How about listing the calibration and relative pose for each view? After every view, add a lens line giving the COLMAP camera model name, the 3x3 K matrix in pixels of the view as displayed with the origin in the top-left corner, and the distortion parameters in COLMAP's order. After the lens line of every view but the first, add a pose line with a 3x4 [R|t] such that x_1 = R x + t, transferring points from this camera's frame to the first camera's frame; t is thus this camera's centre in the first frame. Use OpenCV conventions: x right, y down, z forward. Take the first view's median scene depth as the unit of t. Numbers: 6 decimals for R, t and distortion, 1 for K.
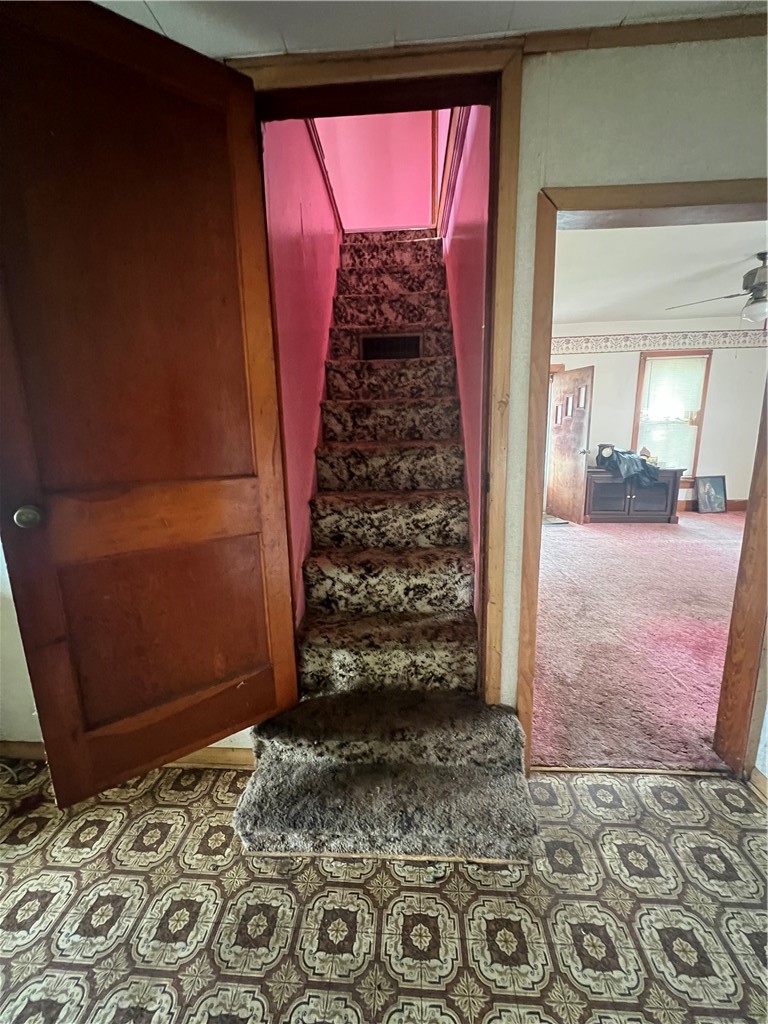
lens RADIAL K [[412.1, 0, 386.4], [0, 412.1, 510.5], [0, 0, 1]] dist [0.000658, 0.000138]
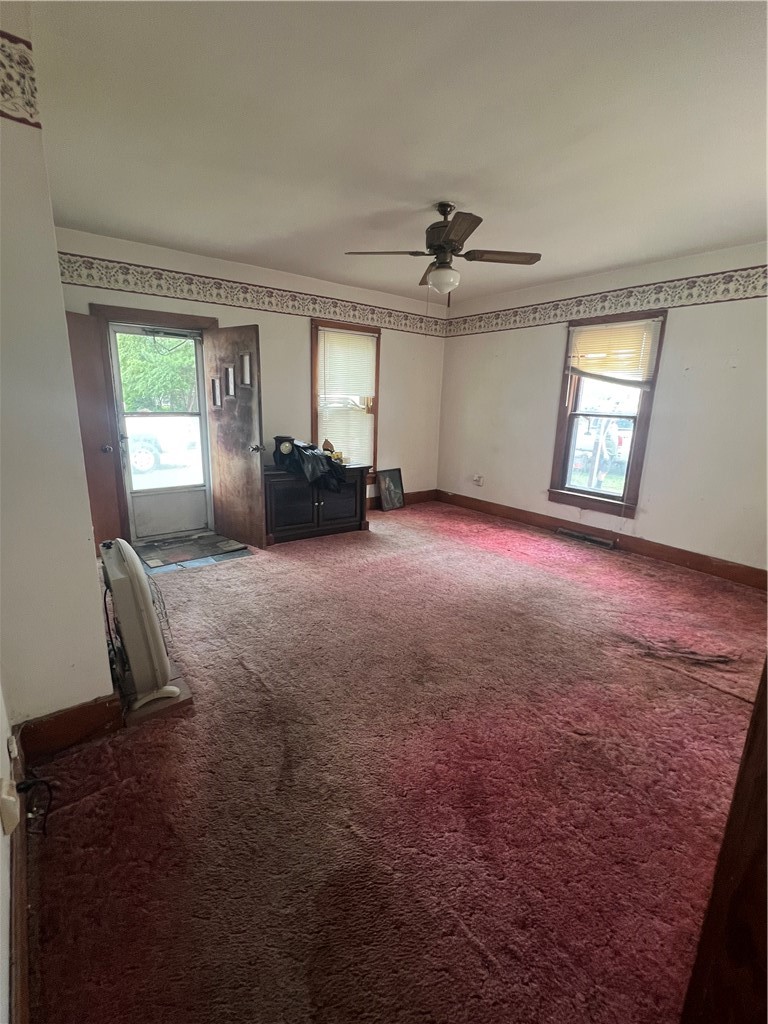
lens RADIAL K [[457.2, 0, 384.3], [0, 457.2, 510.2], [0, 0, 1]] dist [-0.001293, -0.000094]
pose [[0.756733, -0.109250, 0.644530, 0.122573], [0.086253, 0.994003, 0.067218, -0.067990], [-0.648008, 0.004727, 0.761619, 0.251405]]
